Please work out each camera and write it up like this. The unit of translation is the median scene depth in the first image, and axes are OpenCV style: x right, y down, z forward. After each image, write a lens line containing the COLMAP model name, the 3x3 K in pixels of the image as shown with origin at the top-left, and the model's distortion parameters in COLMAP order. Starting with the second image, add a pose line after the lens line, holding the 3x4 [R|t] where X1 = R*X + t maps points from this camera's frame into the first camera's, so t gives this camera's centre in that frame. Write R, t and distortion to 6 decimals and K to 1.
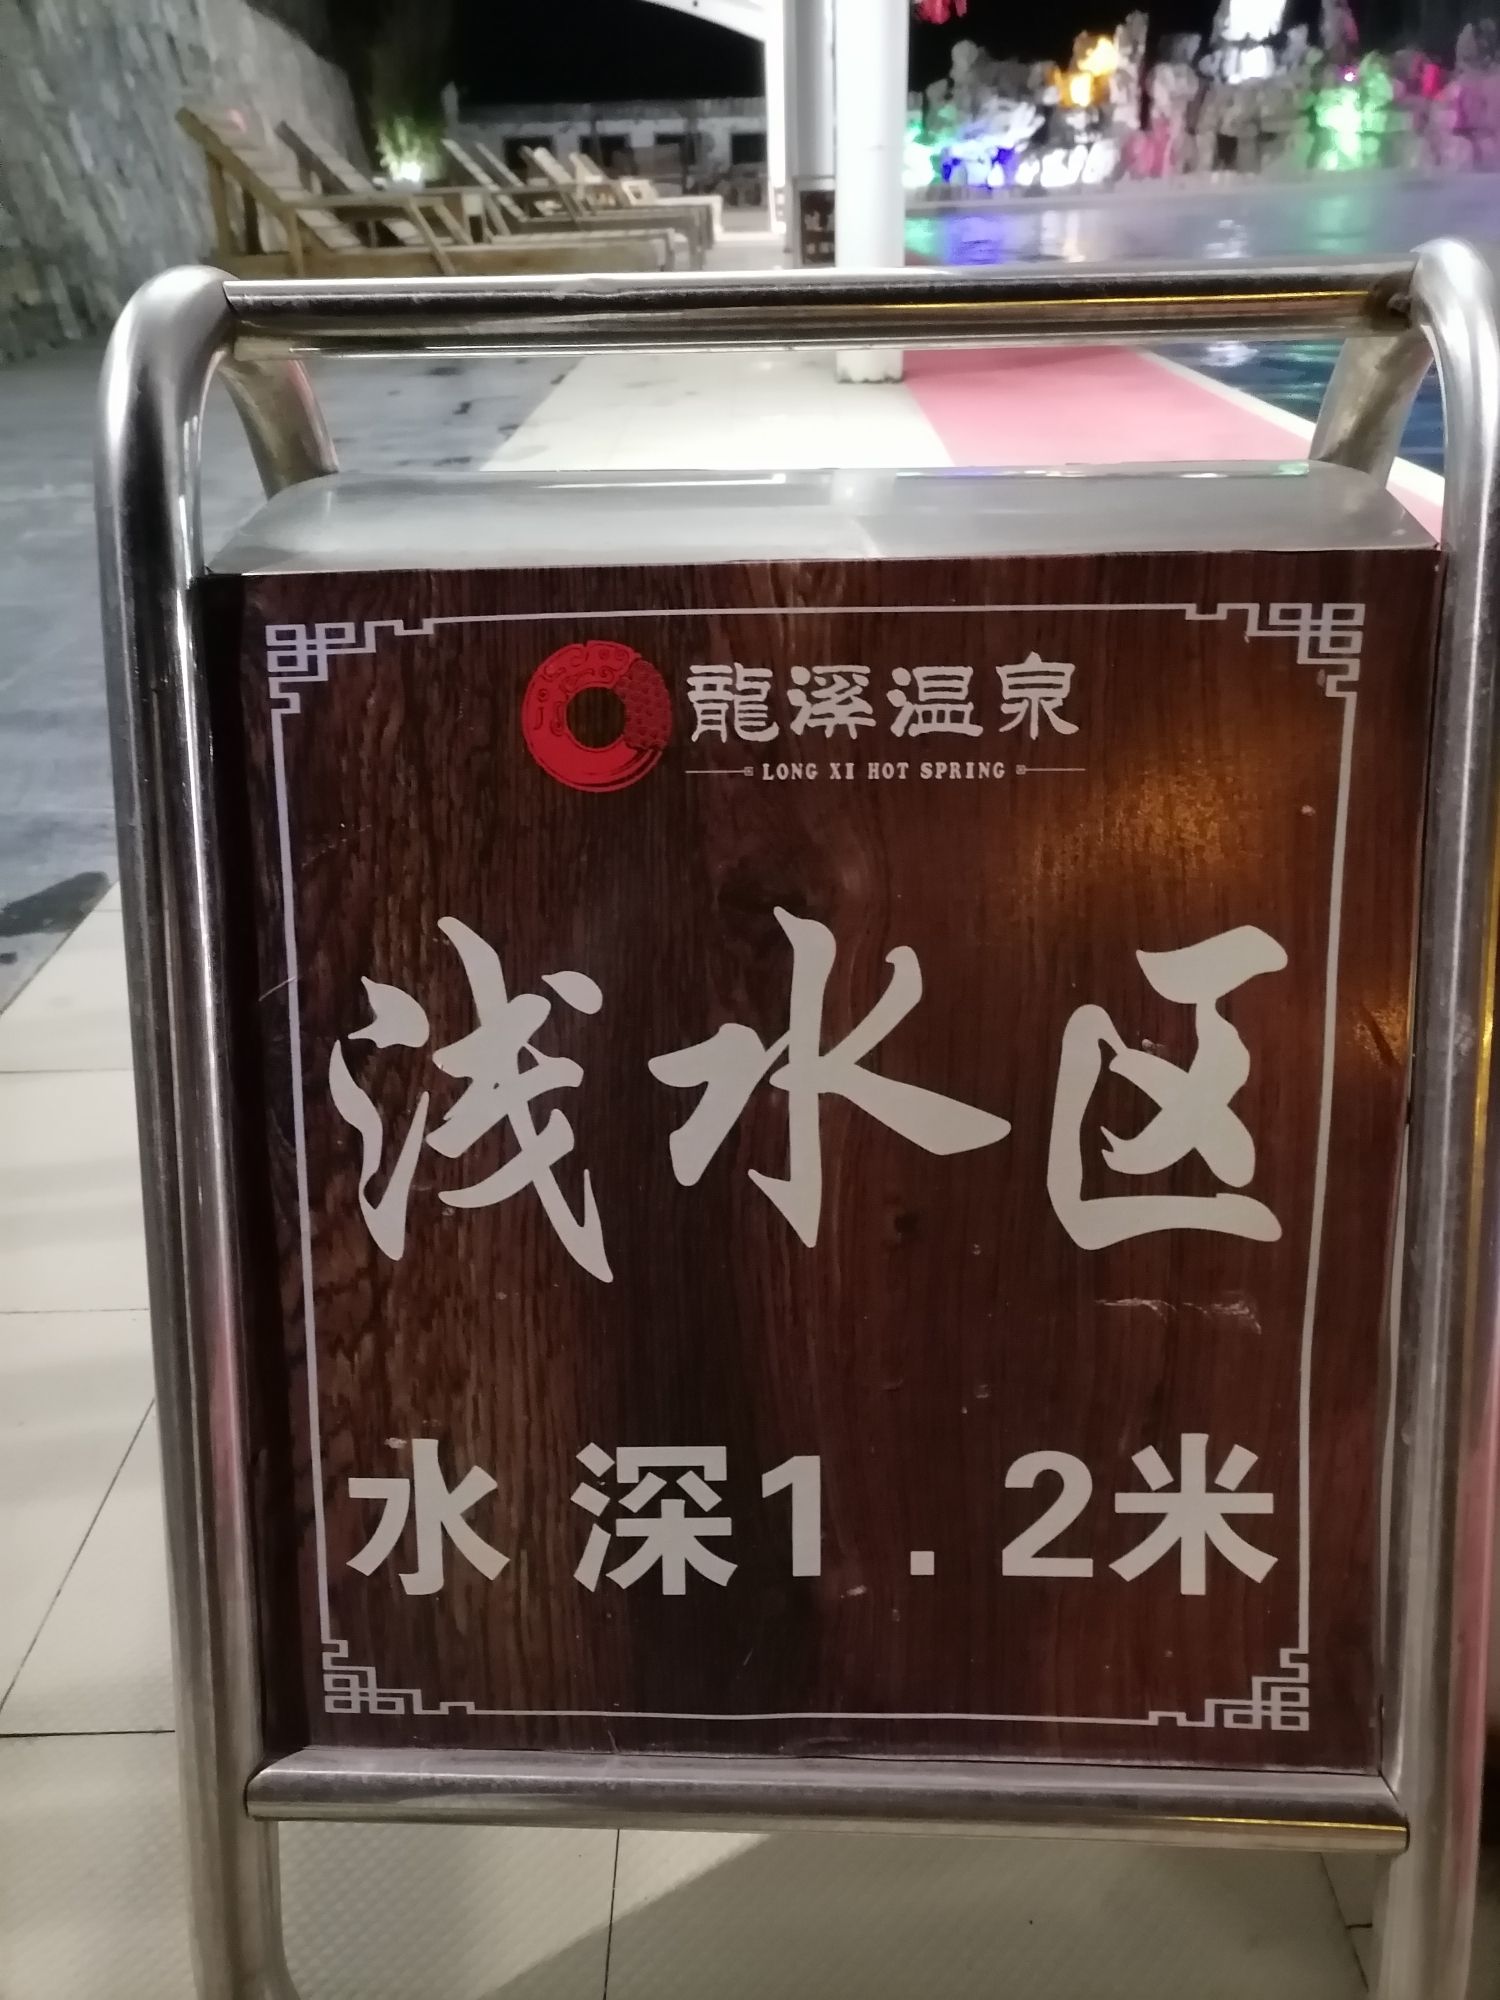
lens RADIAL K [[1417.2, 0, 750.0], [0, 1417.2, 1000.0], [0, 0, 1]] dist [0.004062, 0.002237]
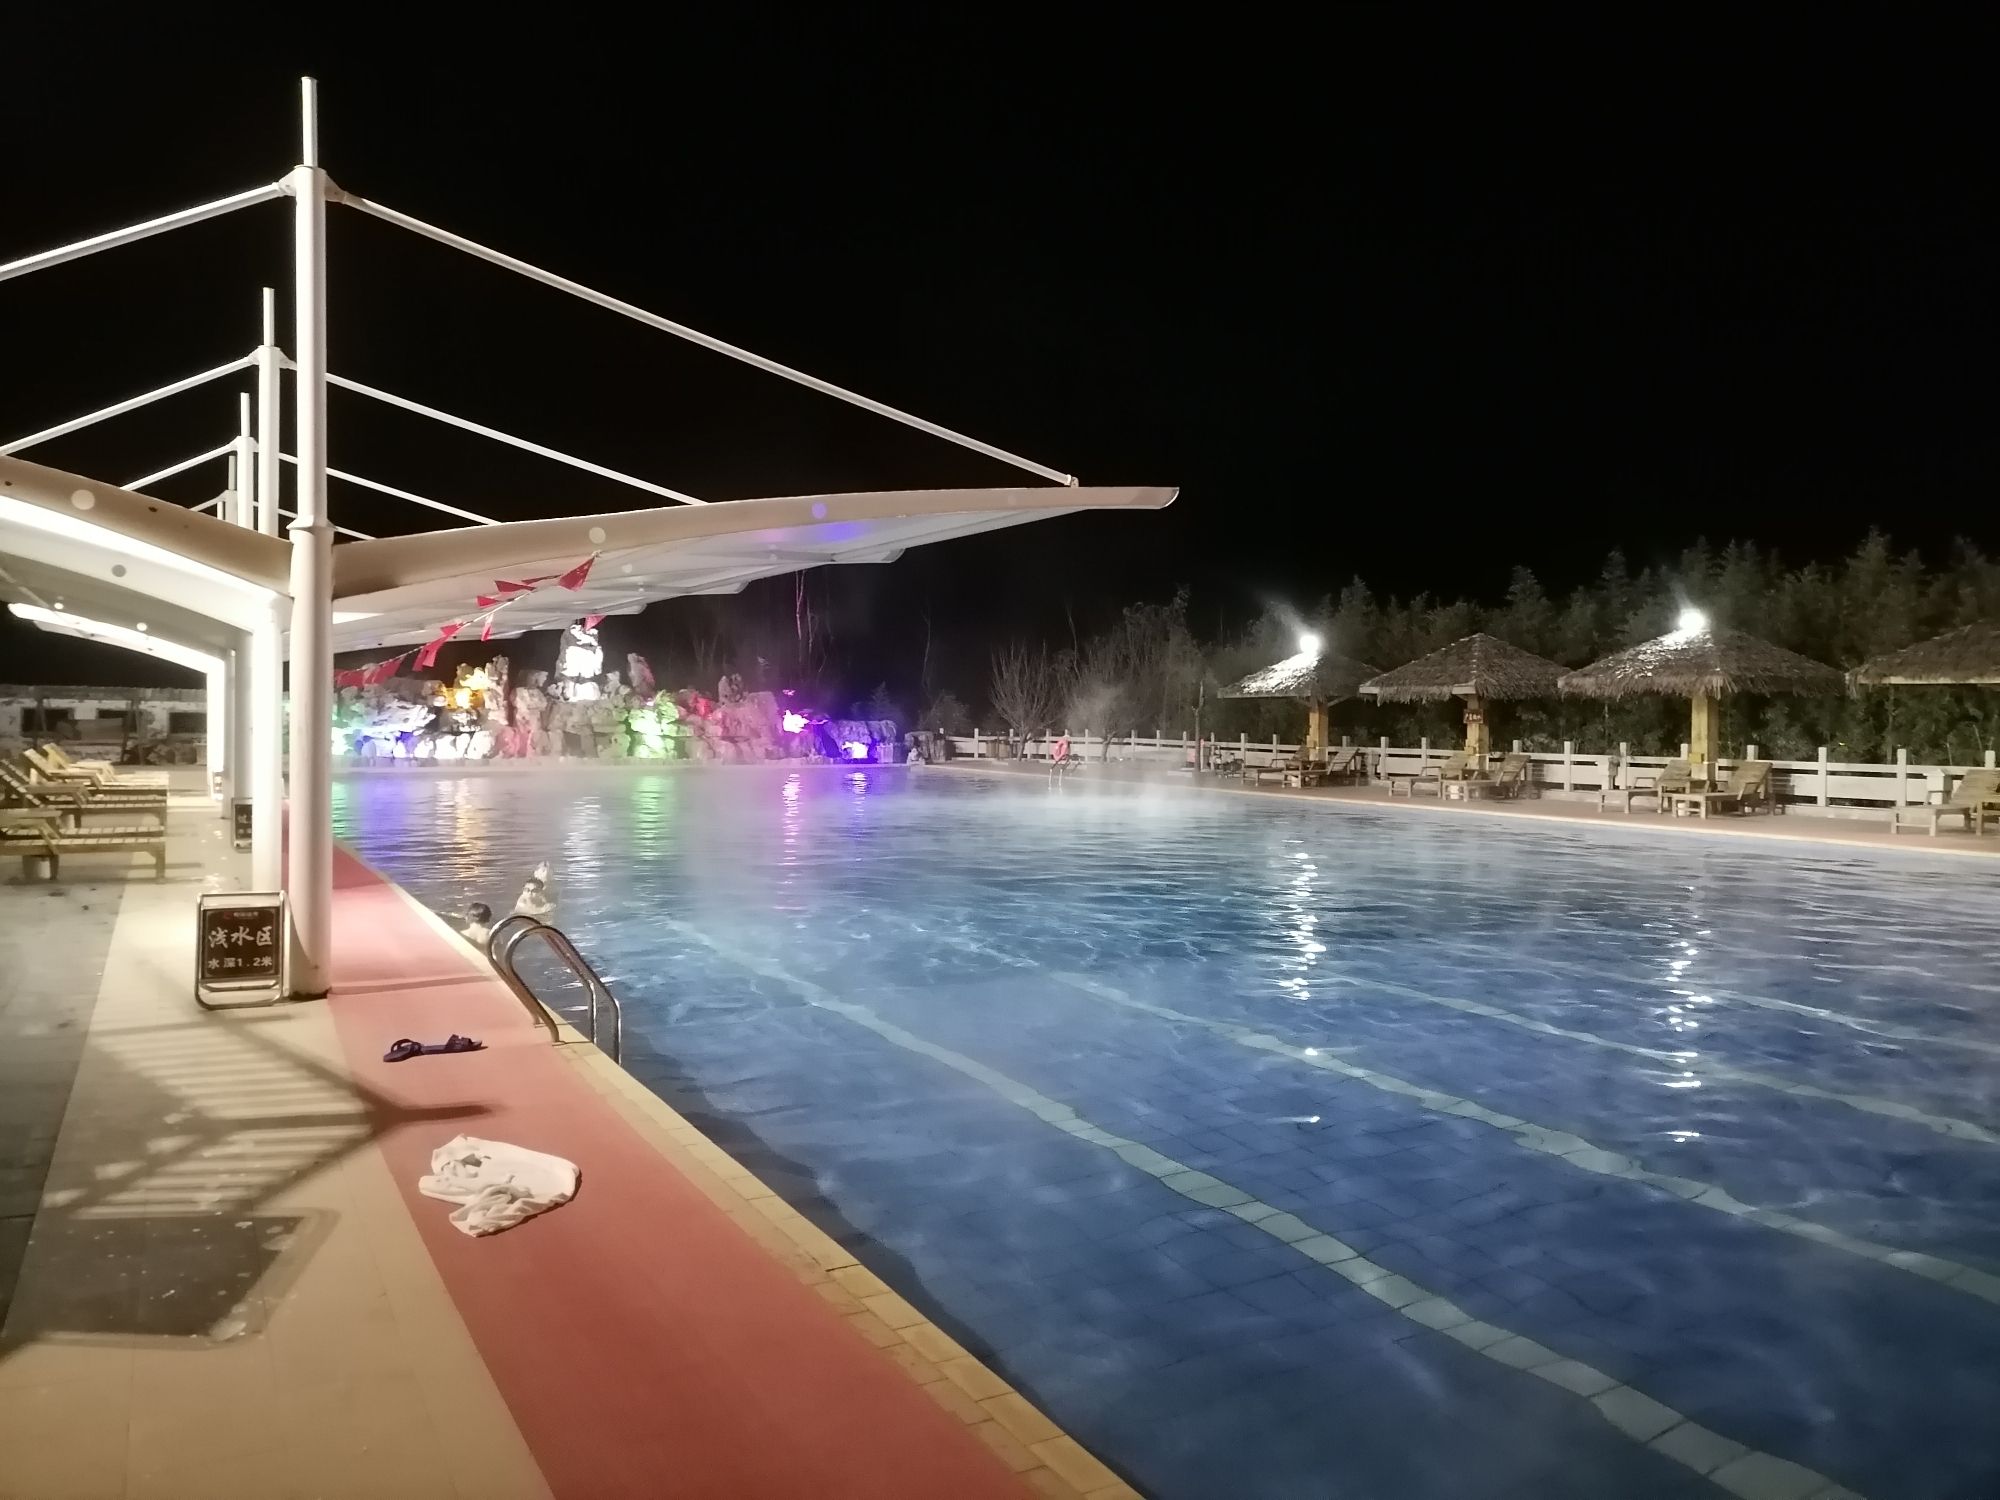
lens RADIAL K [[1417.2, 0, 1000.0], [0, 1417.2, 750.0], [0, 0, 1]] dist [0.004062, 0.002237]
pose [[0.862792, 0.041110, 0.503885, -0.011484], [0.209370, 0.878146, -0.430145, 0.114079], [-0.460168, 0.476624, 0.749050, -0.265265]]
